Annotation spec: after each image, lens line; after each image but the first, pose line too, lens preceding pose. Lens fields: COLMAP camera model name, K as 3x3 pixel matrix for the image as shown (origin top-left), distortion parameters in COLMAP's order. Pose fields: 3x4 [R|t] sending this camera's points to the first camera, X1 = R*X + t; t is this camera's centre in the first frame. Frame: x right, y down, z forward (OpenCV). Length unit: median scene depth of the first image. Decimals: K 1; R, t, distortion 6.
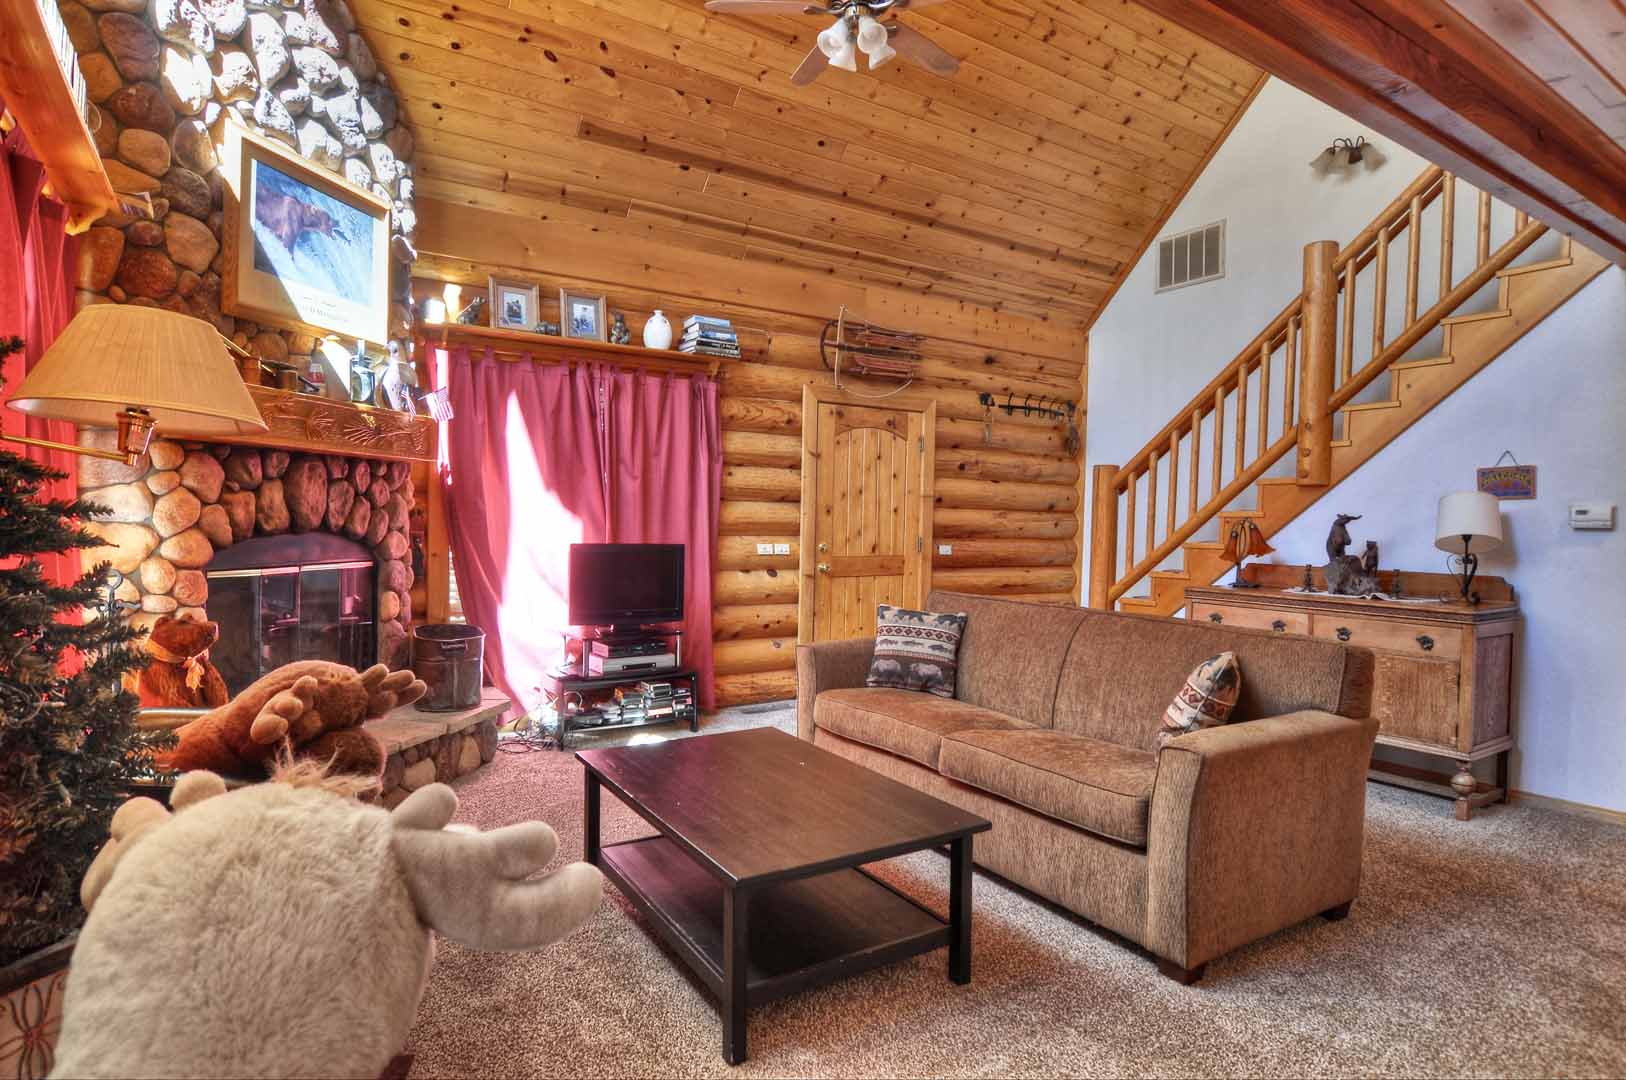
lens RADIAL K [[893.9, 0, 812.6], [0, 893.9, 548.2], [0, 0, 1]] dist [-0.014208, -0.004783]
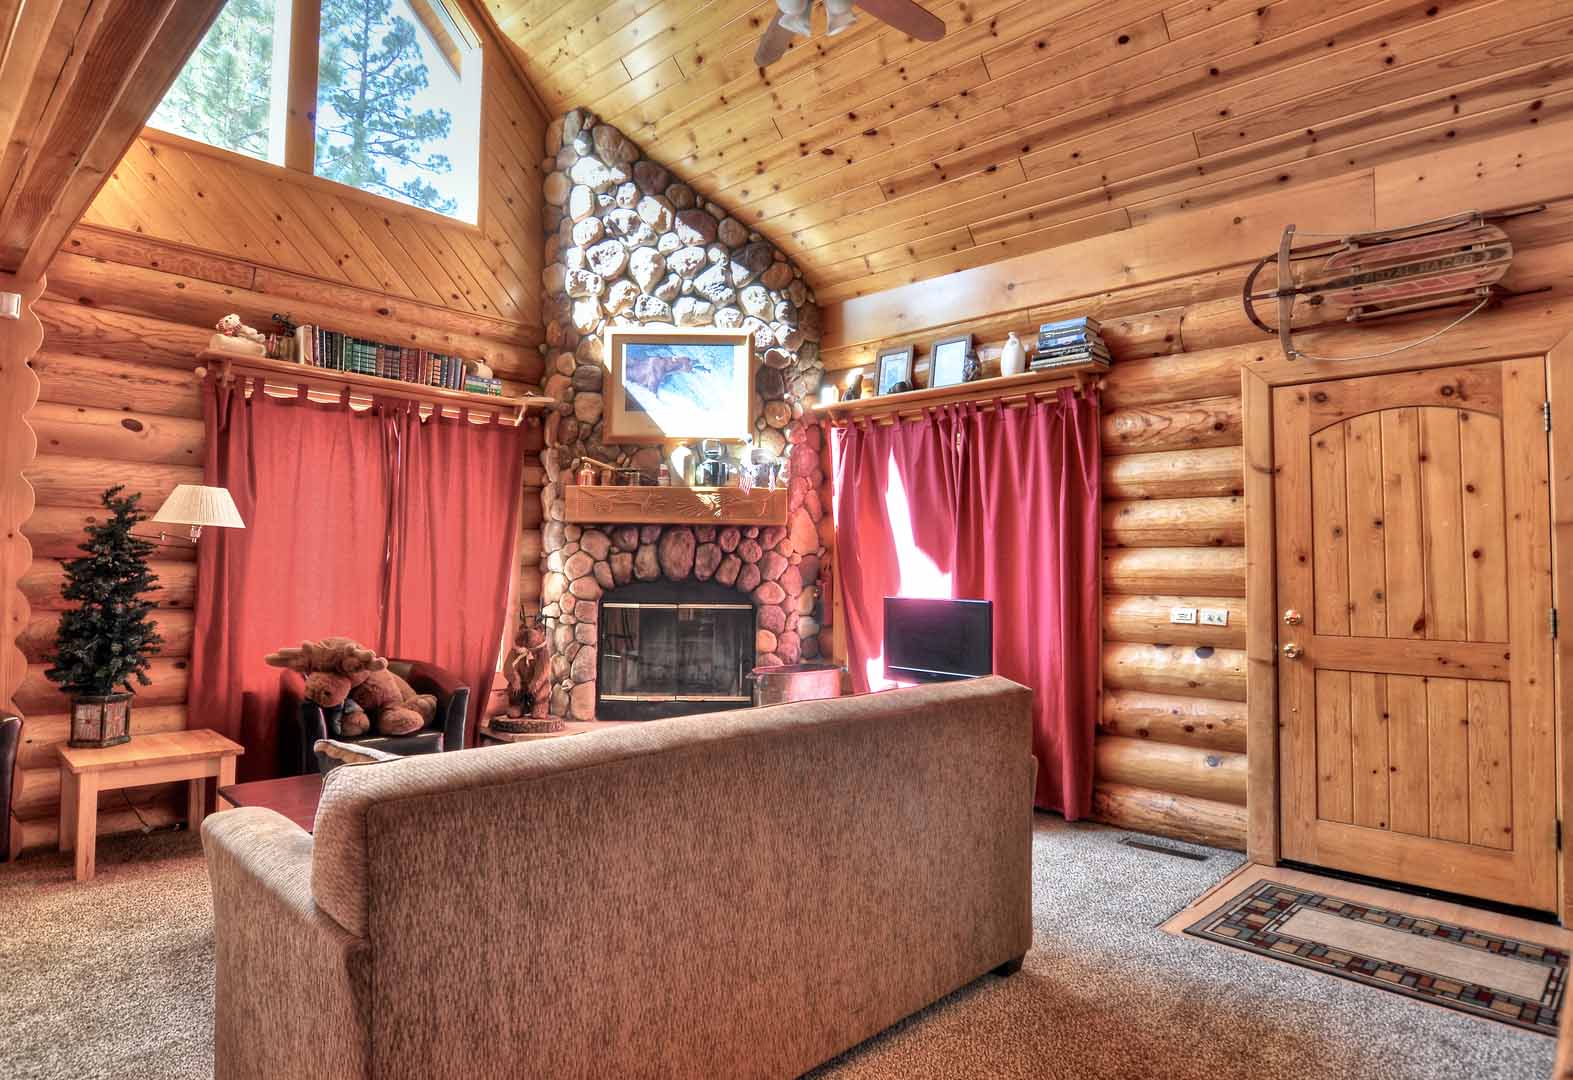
lens RADIAL K [[928.6, 0, 786.0], [0, 928.6, 532.1], [0, 0, 1]] dist [-0.005529, -0.001172]
pose [[0.204379, -0.054108, -0.977395, 0.862850], [-0.041094, 0.997117, -0.063793, -0.007111], [0.978029, 0.053203, 0.201566, 0.803879]]
